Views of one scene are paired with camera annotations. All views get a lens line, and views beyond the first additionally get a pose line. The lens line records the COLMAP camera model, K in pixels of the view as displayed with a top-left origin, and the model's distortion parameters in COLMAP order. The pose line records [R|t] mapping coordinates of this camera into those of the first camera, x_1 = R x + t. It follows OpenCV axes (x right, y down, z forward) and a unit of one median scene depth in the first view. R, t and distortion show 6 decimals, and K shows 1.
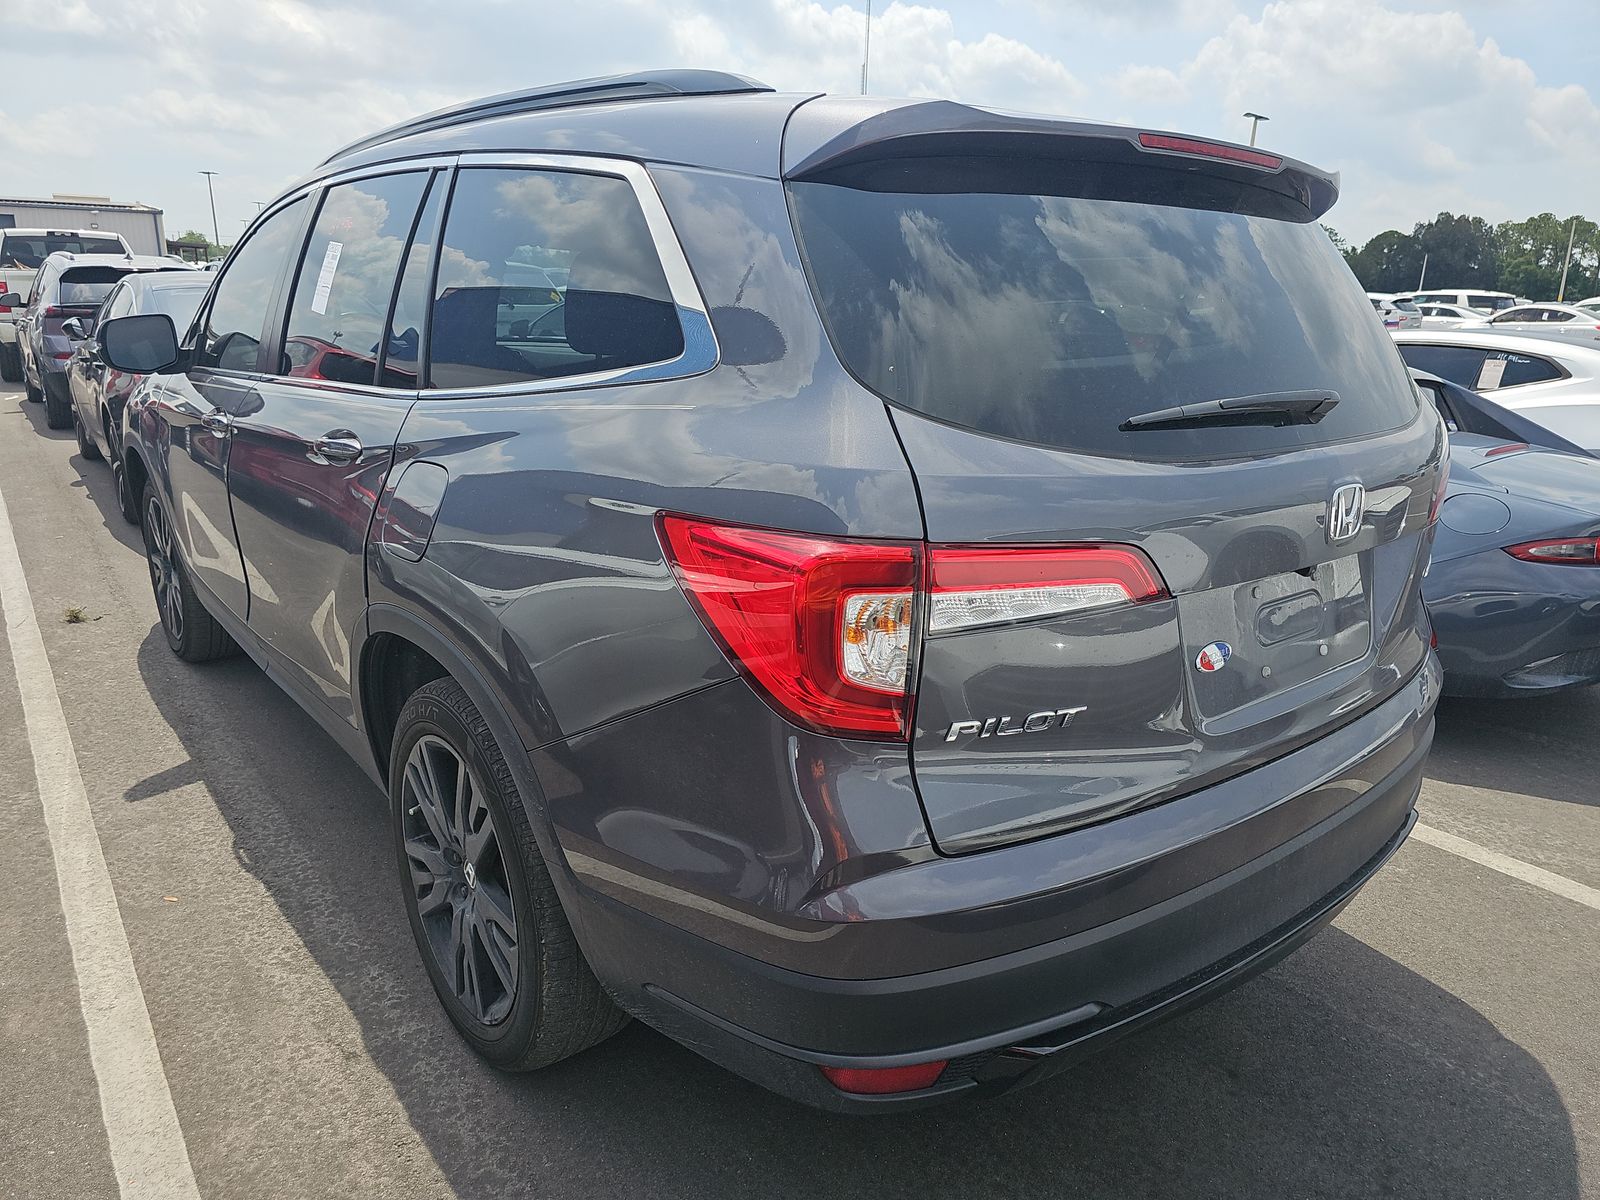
lens RADIAL K [[1060.1, 0, 806.1], [0, 1060.1, 614.5], [0, 0, 1]] dist [0.009029, 0.003980]
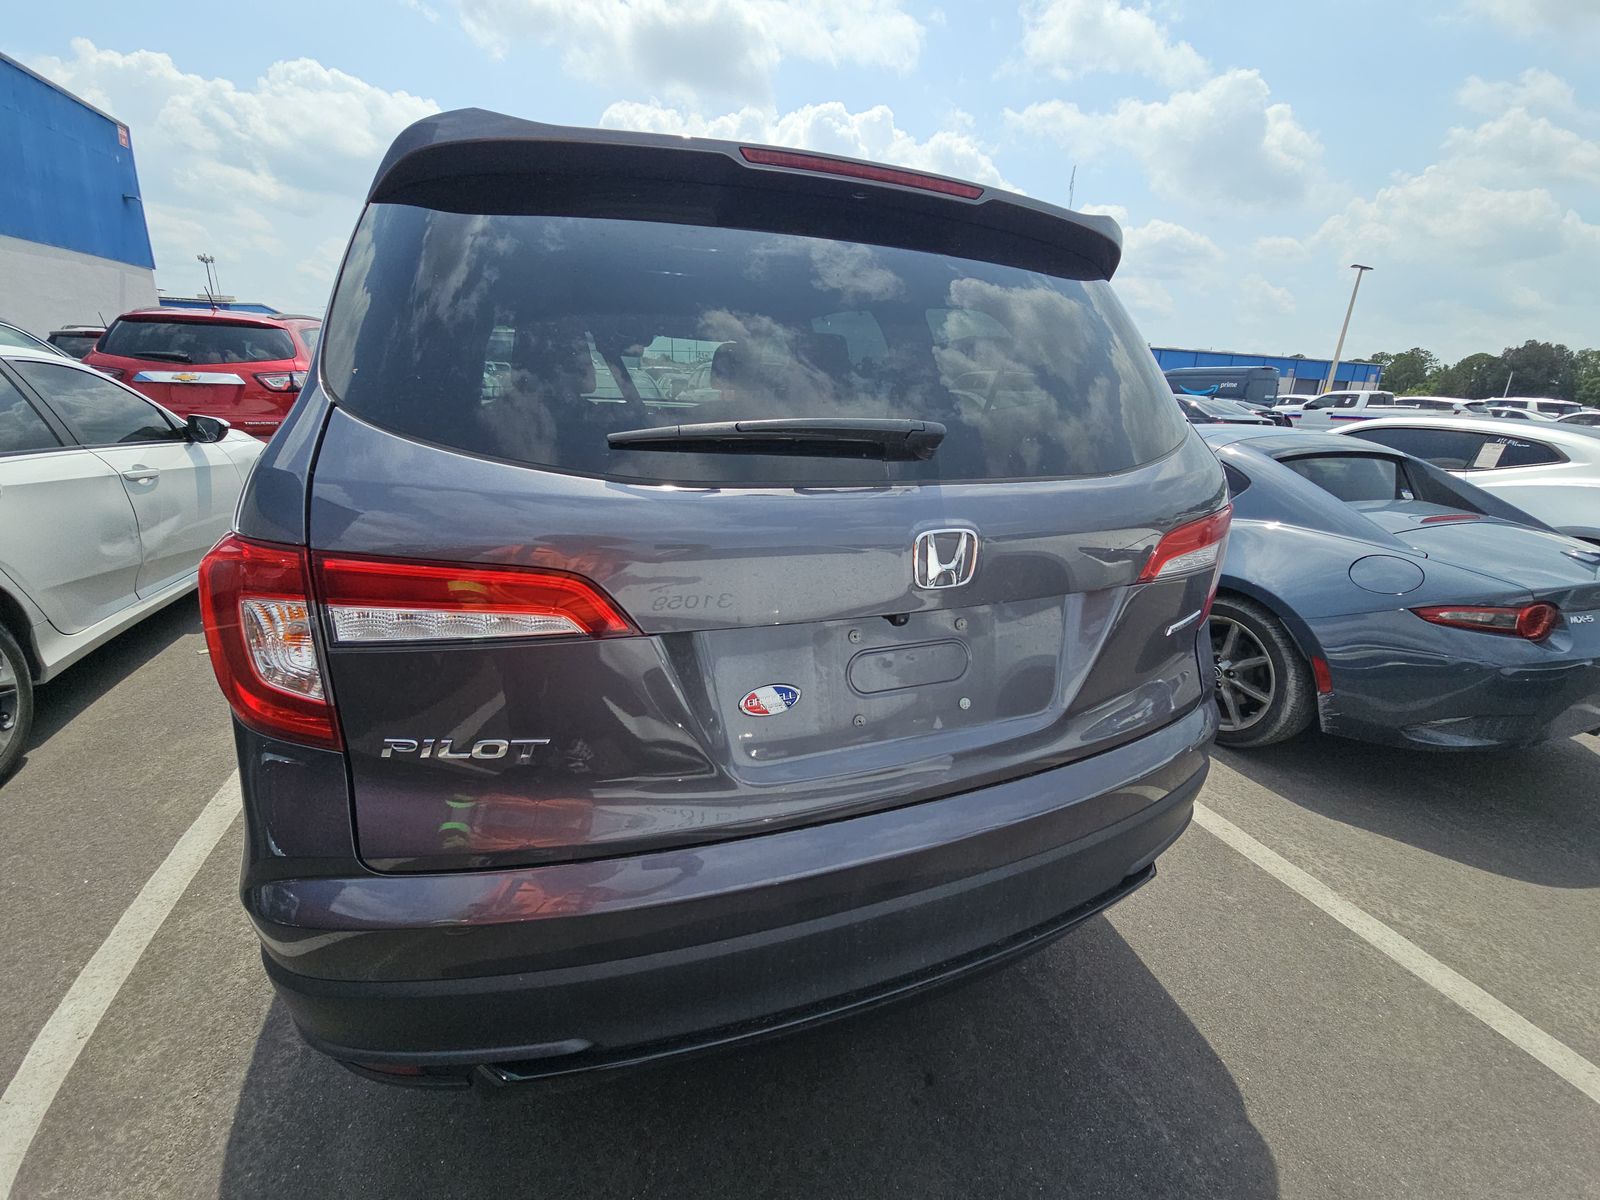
lens RADIAL K [[643.6, 0, 799.4], [0, 643.6, 573.2], [0, 0, 1]] dist [-0.003039, -0.002788]
pose [[0.951281, 0.101419, -0.291169, 0.190360], [-0.105638, 0.994404, 0.001236, -0.025392], [0.289665, 0.029583, 0.956671, 0.156489]]
